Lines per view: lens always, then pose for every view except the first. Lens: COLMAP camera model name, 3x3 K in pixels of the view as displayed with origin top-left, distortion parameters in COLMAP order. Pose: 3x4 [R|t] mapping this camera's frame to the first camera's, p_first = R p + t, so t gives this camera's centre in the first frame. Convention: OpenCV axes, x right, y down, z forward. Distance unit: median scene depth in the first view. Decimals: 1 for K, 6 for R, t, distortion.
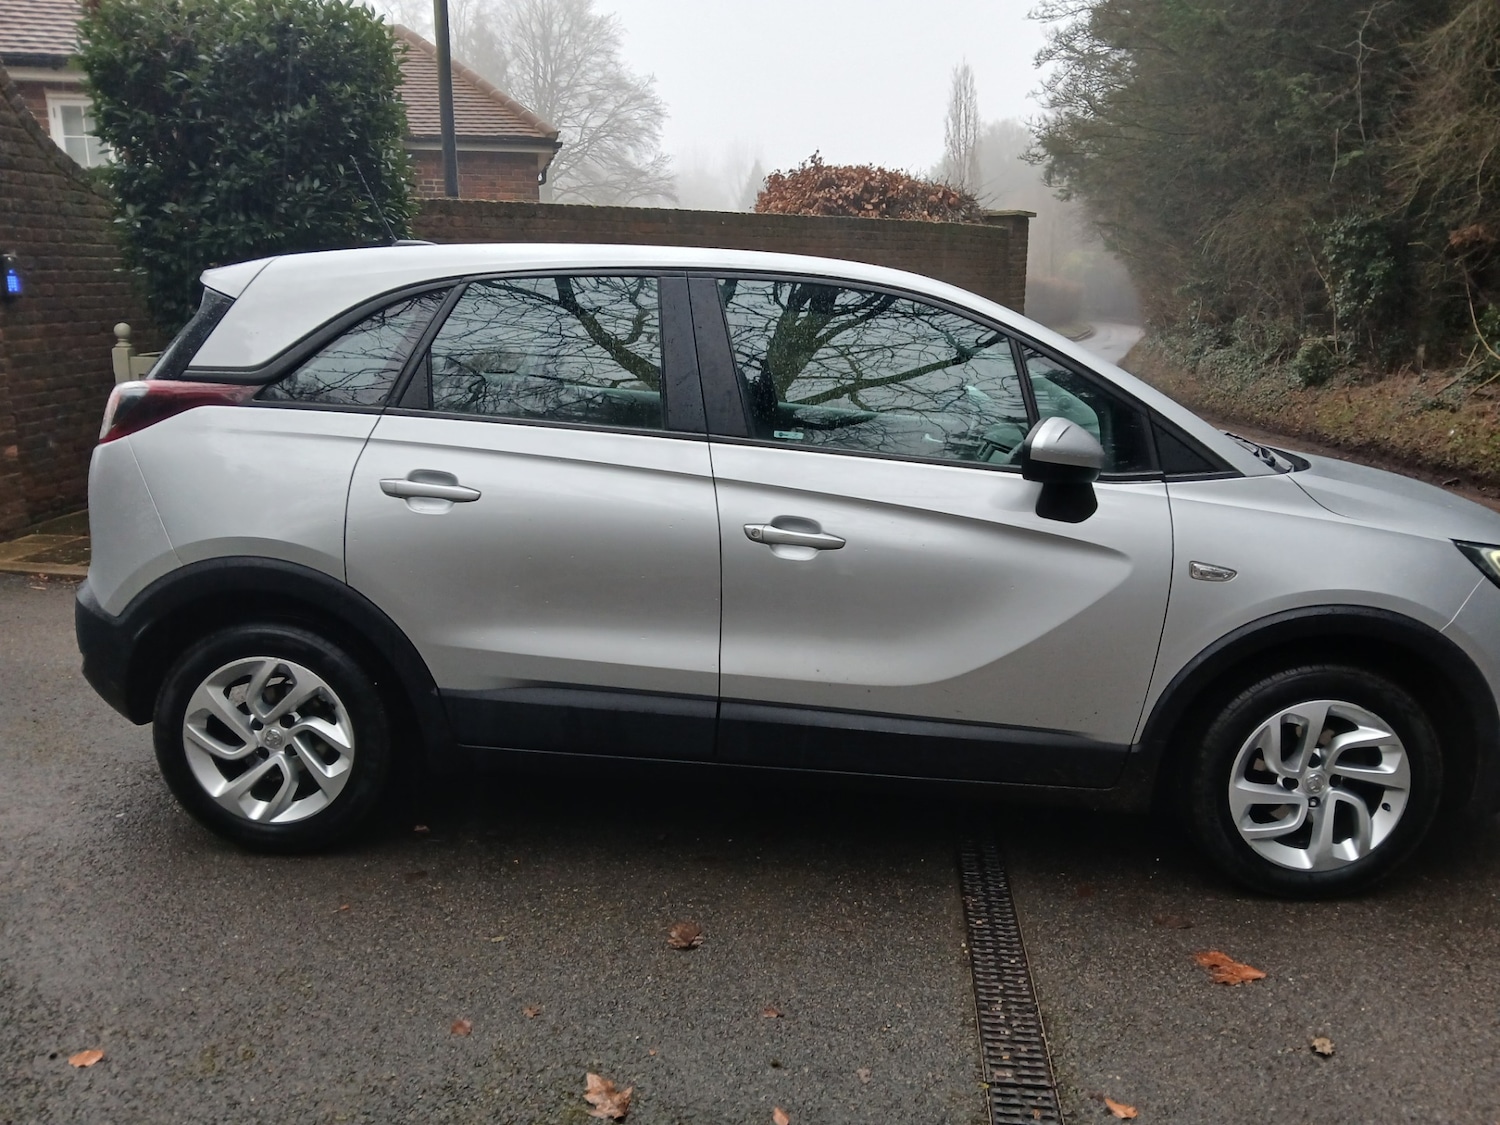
lens RADIAL K [[1170.1, 0, 772.4], [0, 1170.1, 539.7], [0, 0, 1]] dist [0.046634, -0.105985]
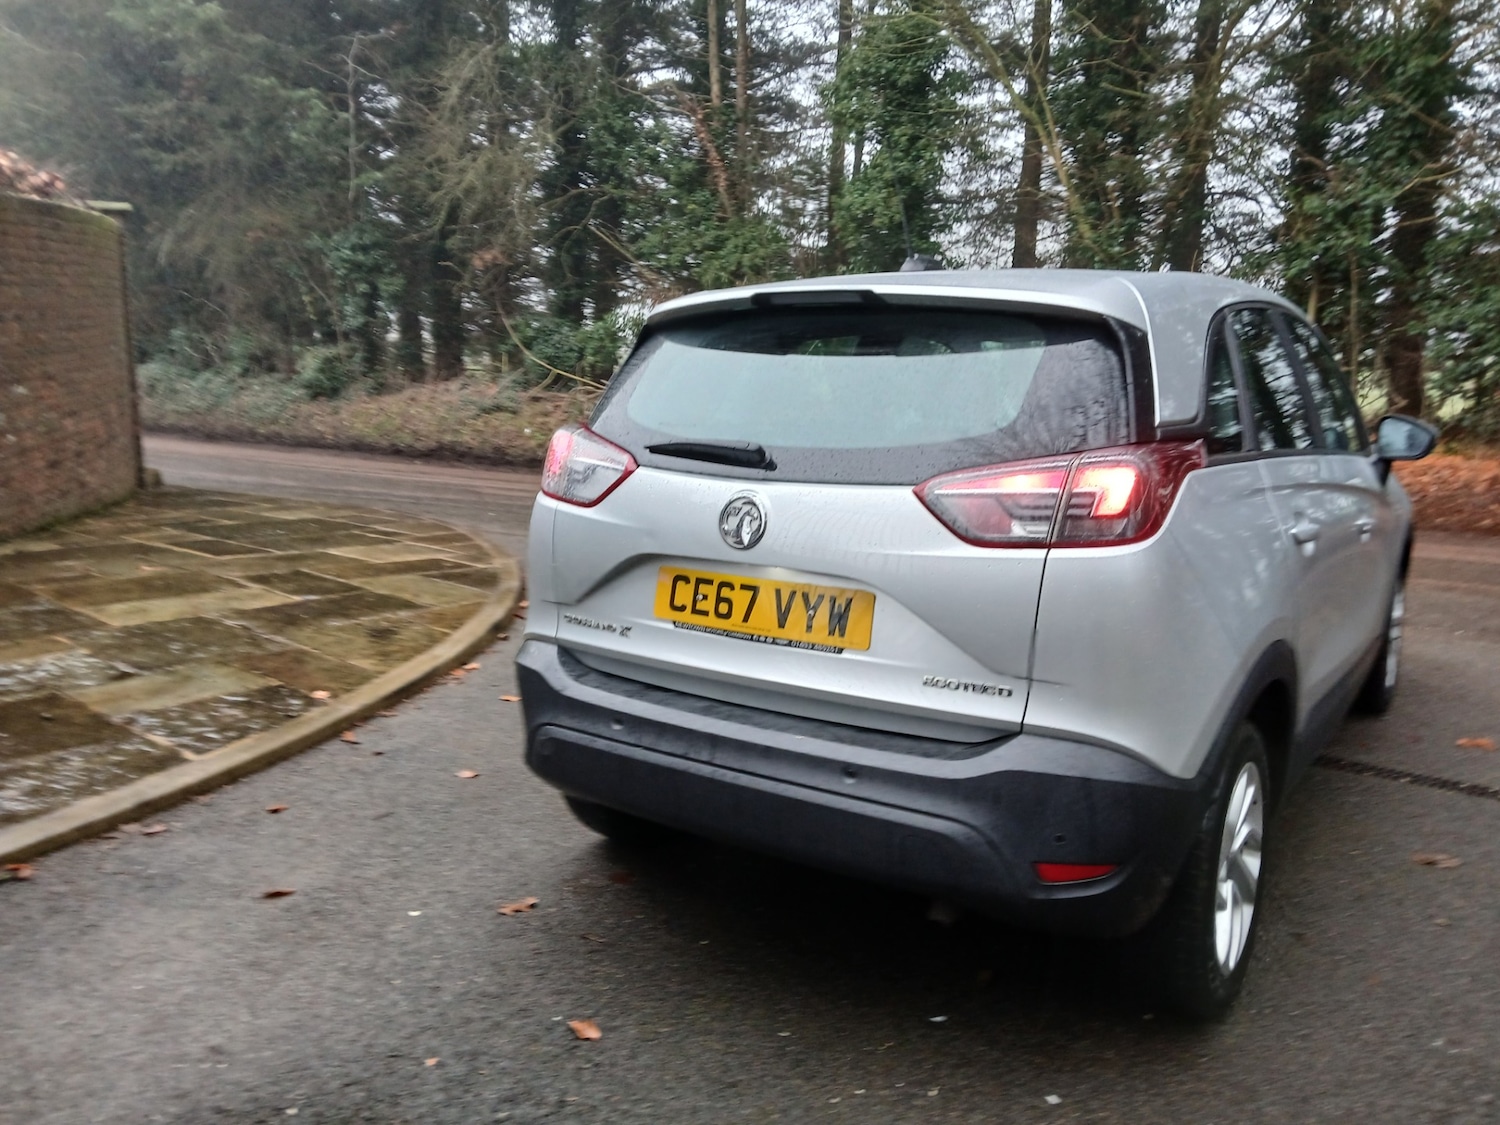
lens RADIAL K [[1170.1, 0, 772.4], [0, 1170.1, 539.7], [0, 0, 1]] dist [0.046634, -0.105985]
pose [[0.517335, -0.151283, 0.842305, -1.238294], [0.156990, 0.984325, 0.080369, -0.169162], [-0.841260, 0.090656, 0.532976, 0.797159]]
